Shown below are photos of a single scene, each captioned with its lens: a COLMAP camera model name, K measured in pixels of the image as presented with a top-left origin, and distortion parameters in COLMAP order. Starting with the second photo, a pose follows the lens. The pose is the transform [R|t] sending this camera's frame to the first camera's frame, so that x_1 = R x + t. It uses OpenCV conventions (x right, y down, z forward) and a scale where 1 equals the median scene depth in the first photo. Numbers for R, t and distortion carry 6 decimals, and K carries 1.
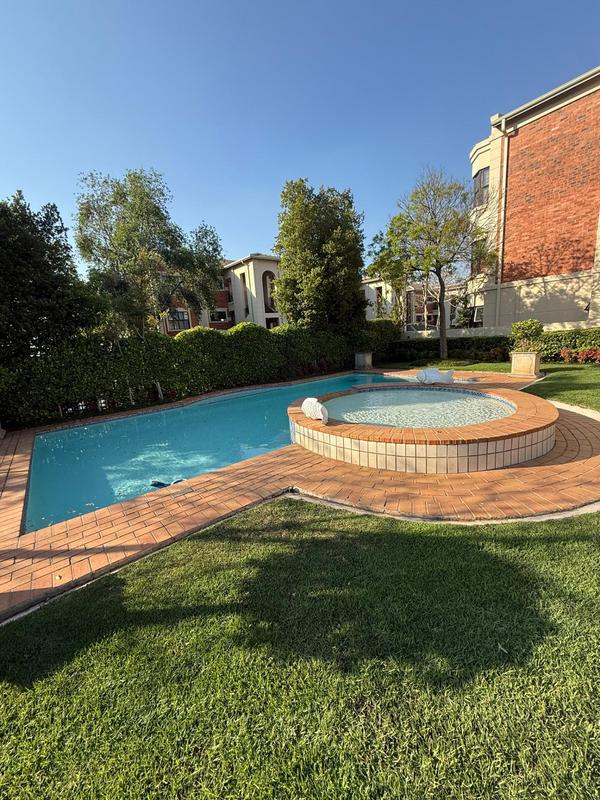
lens RADIAL K [[316.7, 0, 300.5], [0, 316.7, 397.8], [0, 0, 1]] dist [-0.001039, 0.000153]
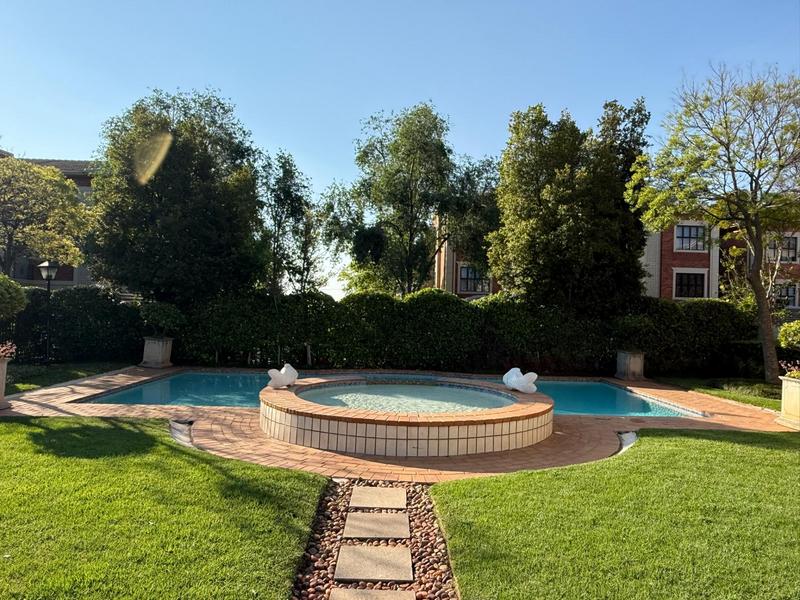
lens RADIAL K [[559.6, 0, 400.0], [0, 559.6, 300.0], [0, 0, 1]] dist [0.000743, 0.000301]
pose [[0.779957, 0.082644, -0.620352, 0.581793], [-0.204450, 0.970504, -0.127759, -0.017350], [0.591496, 0.226477, 0.773848, -0.095652]]
